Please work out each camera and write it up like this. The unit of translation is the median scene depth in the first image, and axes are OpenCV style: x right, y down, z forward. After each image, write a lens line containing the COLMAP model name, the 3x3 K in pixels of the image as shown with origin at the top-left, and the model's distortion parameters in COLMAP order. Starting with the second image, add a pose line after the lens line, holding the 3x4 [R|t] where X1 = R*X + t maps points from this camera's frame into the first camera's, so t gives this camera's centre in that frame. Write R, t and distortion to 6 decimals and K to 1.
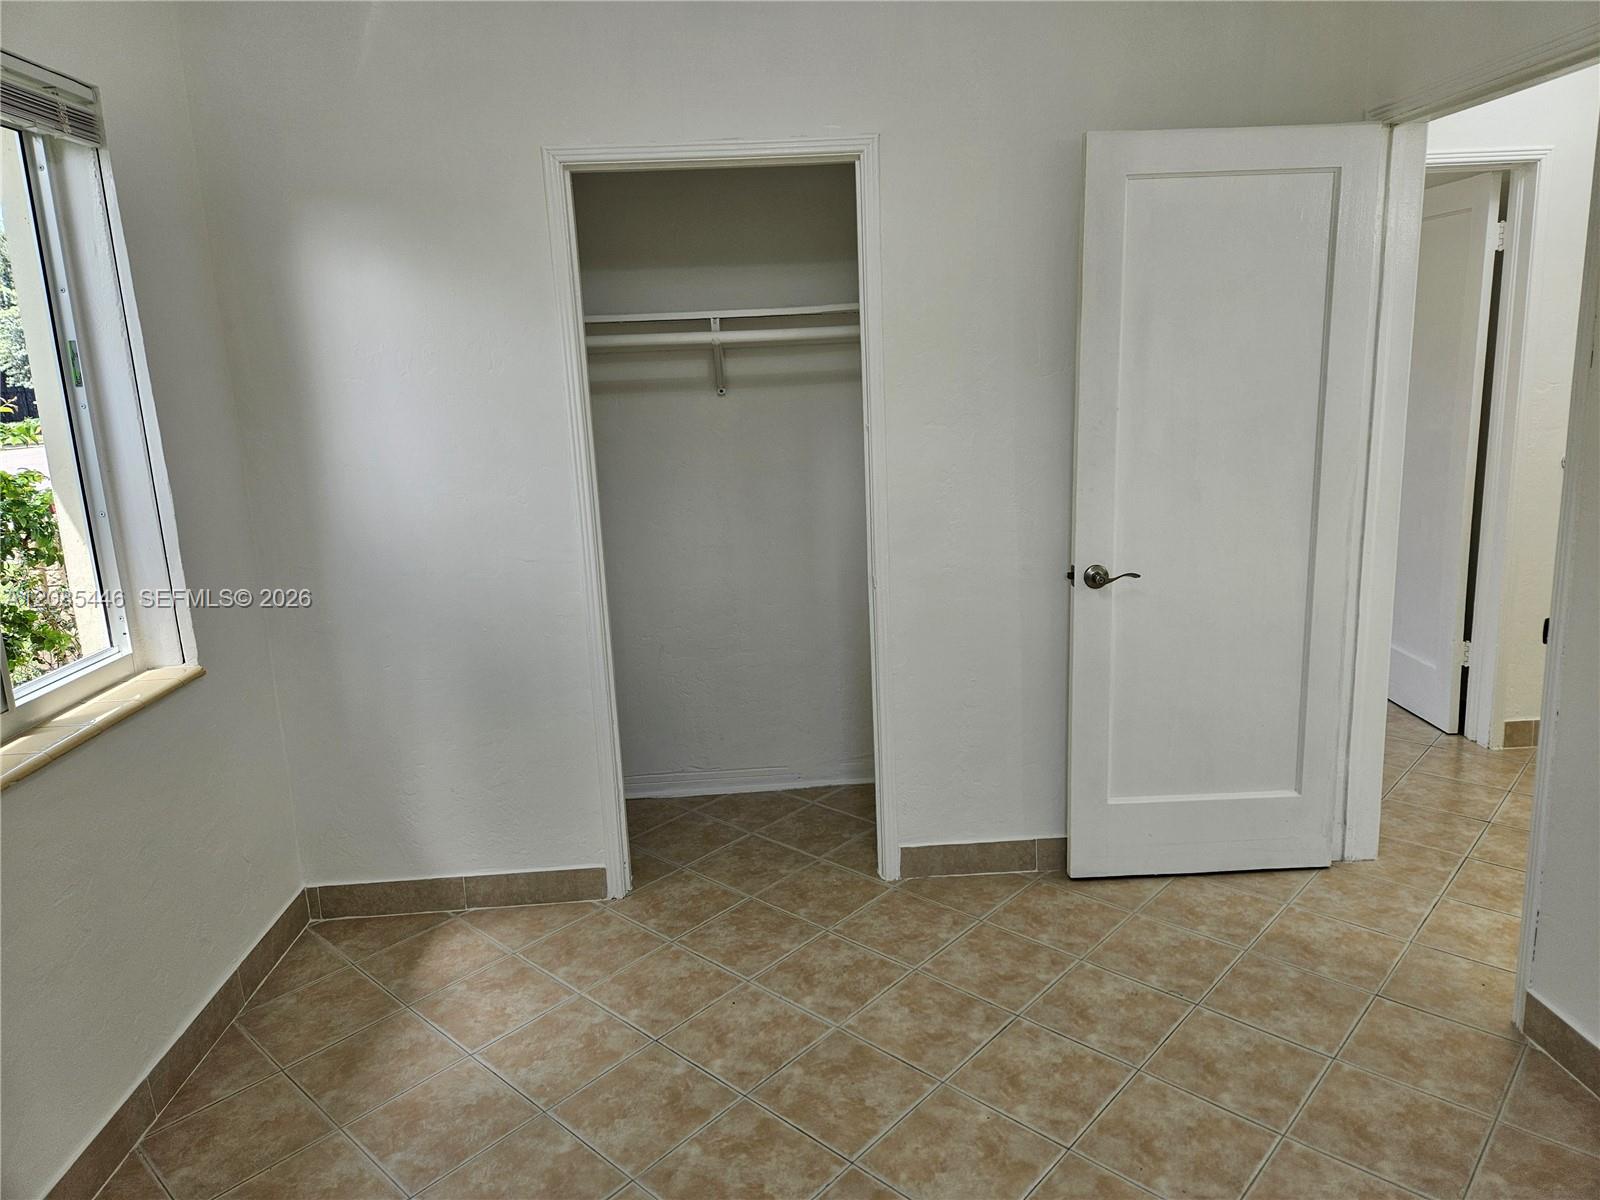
lens RADIAL K [[1065.6, 0, 803.5], [0, 1065.6, 583.7], [0, 0, 1]] dist [0.081551, -0.067538]
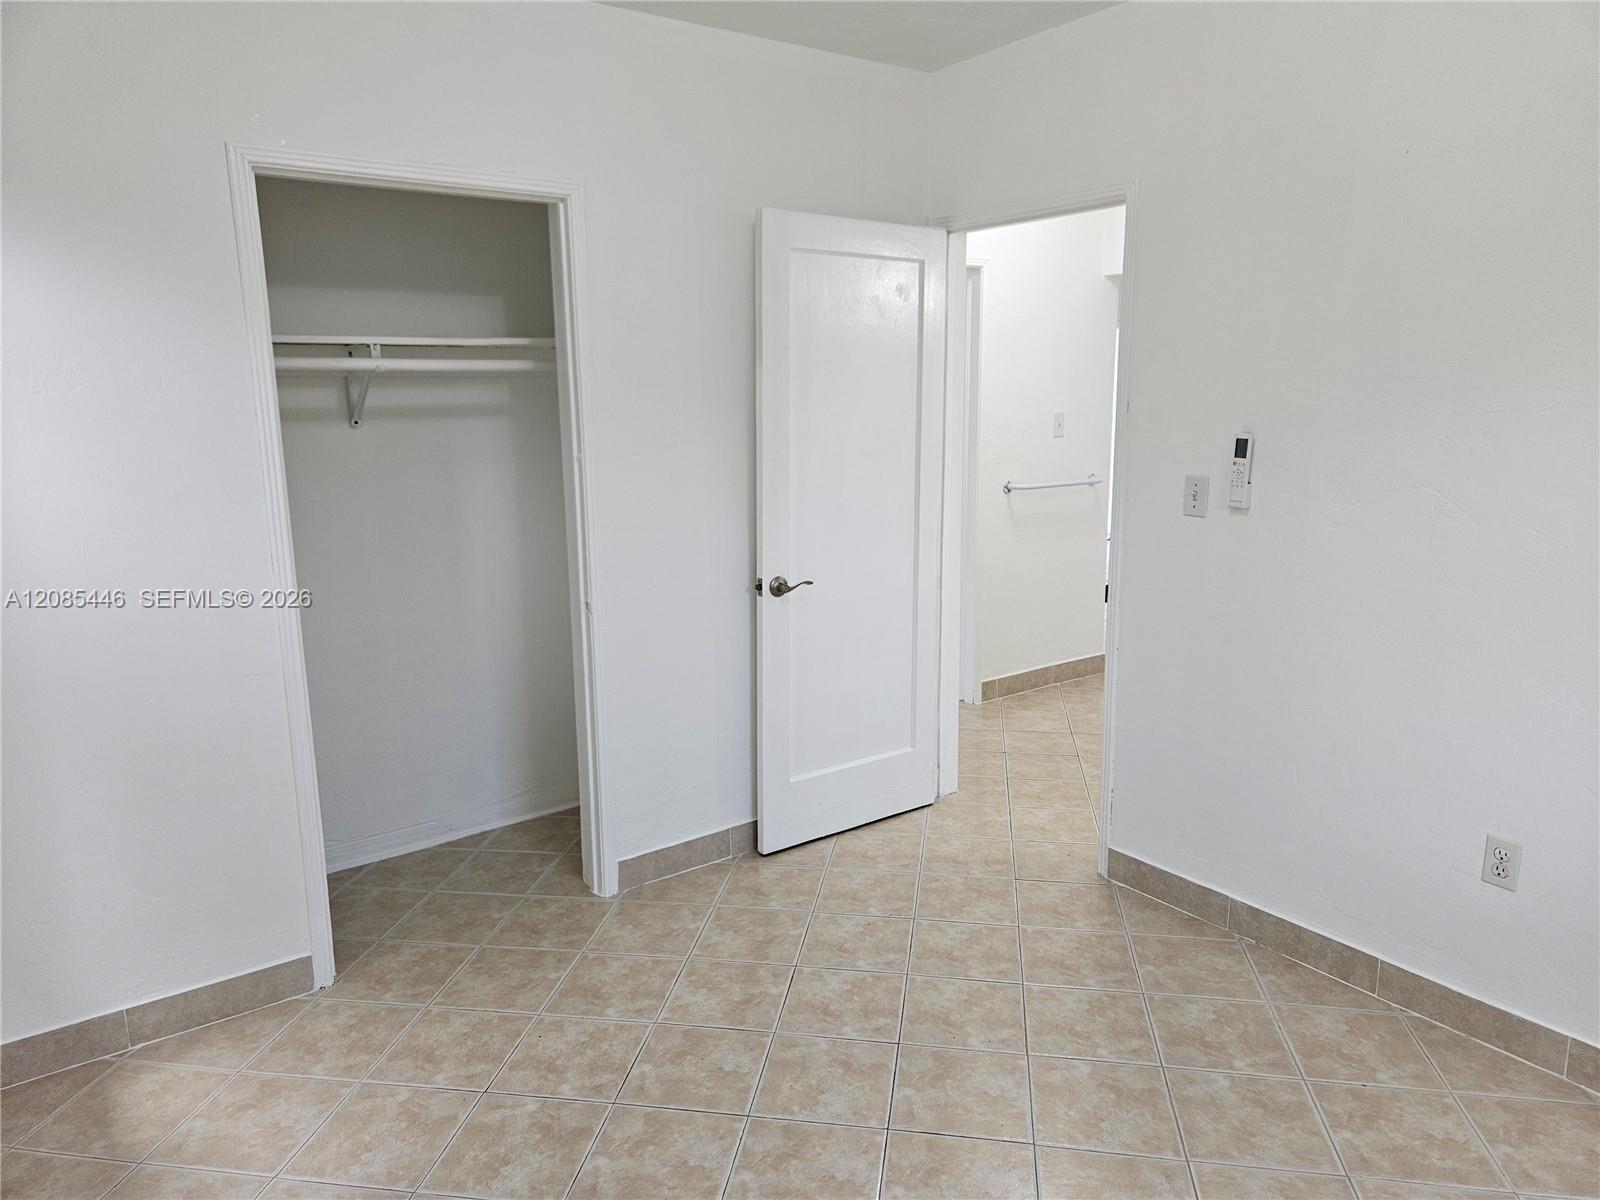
lens RADIAL K [[1065.6, 0, 817.1], [0, 1065.6, 599.9], [0, 0, 1]] dist [0.081551, -0.067538]
pose [[0.833983, -0.076023, 0.546527, -0.325594], [0.093167, 0.995644, -0.003674, 0.016250], [-0.543867, 0.053982, 0.837433, 0.009138]]
